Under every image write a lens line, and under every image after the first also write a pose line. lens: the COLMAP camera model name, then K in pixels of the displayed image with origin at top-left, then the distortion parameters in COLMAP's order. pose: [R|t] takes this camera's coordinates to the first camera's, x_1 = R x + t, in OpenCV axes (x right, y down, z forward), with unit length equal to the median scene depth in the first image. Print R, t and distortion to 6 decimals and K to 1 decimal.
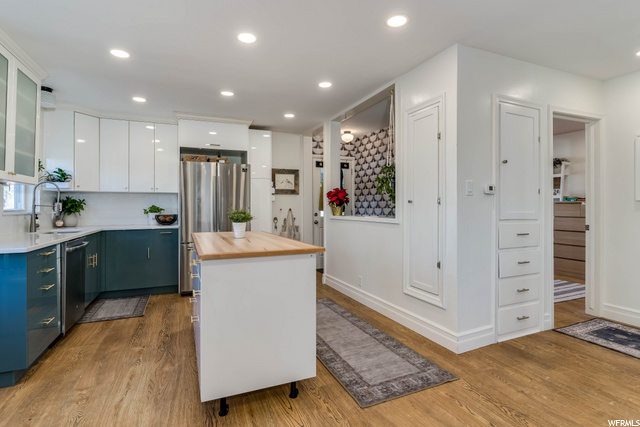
lens RADIAL K [[312.1, 0, 316.1], [0, 312.1, 204.8], [0, 0, 1]] dist [-0.001037, 0.001053]
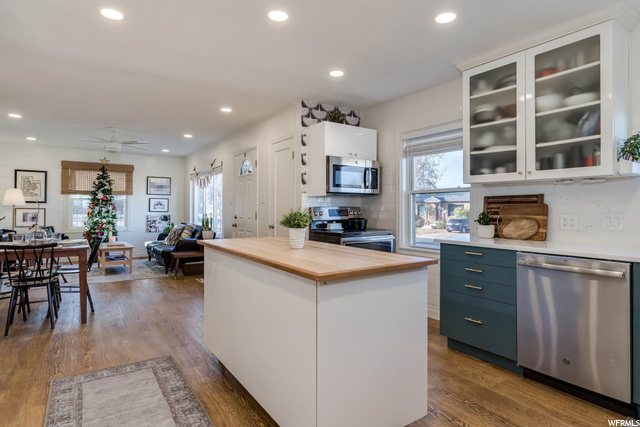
lens RADIAL K [[354.9, 0, 319.1], [0, 354.9, 208.0], [0, 0, 1]] dist [-0.003229, 0.001633]
pose [[-0.981296, 0.001821, -0.192497, -0.086456], [0.002570, 0.999990, -0.003639, 0.007009], [0.192489, -0.004066, -0.981291, 1.203670]]
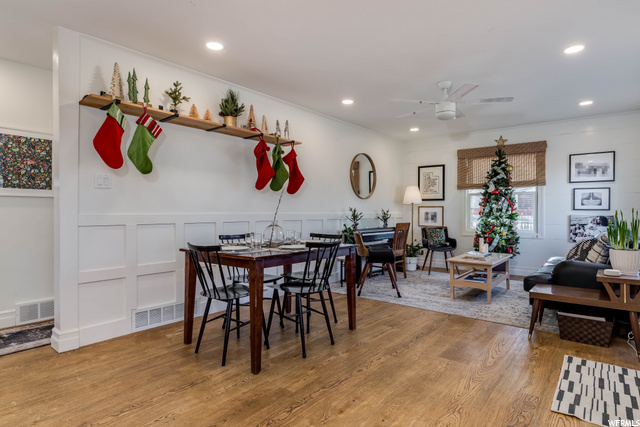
lens RADIAL K [[354.9, 0, 323.3], [0, 354.9, 214.1], [0, 0, 1]] dist [-0.003229, 0.001633]
pose [[-0.464086, -0.000346, 0.885790, -0.243371], [0.001546, 0.999998, 0.001201, 0.030622], [-0.885789, 0.001927, -0.464084, 0.377114]]
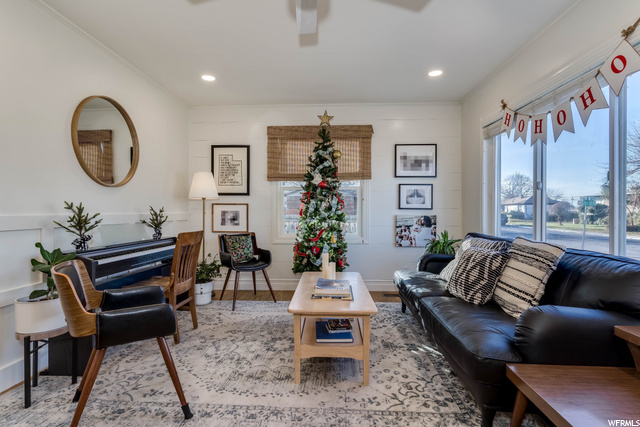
lens RADIAL K [[315.3, 0, 318.8], [0, 315.3, 212.9], [0, 0, 1]] dist [0.005118, 0.000205]
pose [[-0.896636, 0.003556, 0.442753, 0.283866], [0.005111, 0.999984, 0.002319, 0.027088], [-0.442738, 0.004342, -0.896640, -0.047196]]
